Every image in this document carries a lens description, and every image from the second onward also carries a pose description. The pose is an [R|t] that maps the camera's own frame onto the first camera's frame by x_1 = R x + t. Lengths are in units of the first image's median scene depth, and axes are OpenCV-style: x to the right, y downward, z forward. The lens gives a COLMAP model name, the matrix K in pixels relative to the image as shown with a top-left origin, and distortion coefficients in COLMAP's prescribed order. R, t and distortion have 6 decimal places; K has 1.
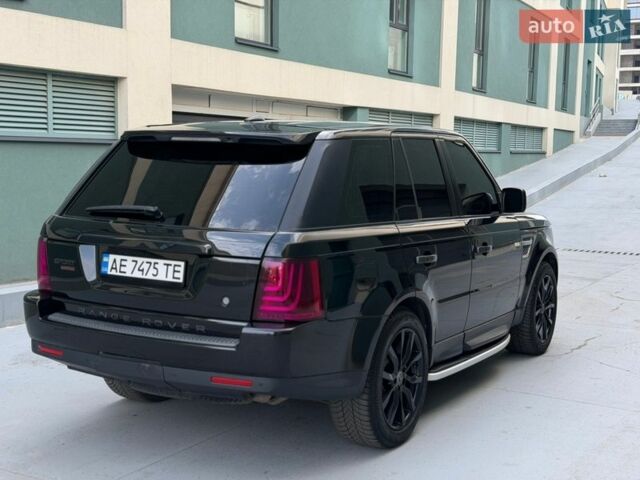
lens RADIAL K [[933.5, 0, 320.0], [0, 933.5, 240.0], [0, 0, 1]] dist [0.157739, -0.006527]
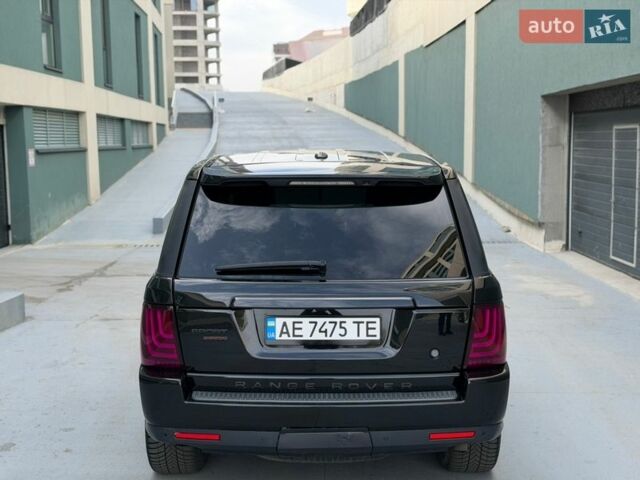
lens RADIAL K [[933.5, 0, 320.0], [0, 933.5, 240.0], [0, 0, 1]] dist [0.157739, -0.006527]
pose [[0.862975, -0.080258, 0.498831, -0.634132], [0.071622, 0.996765, 0.036465, -0.089565], [-0.500144, 0.004259, 0.865932, 0.205167]]
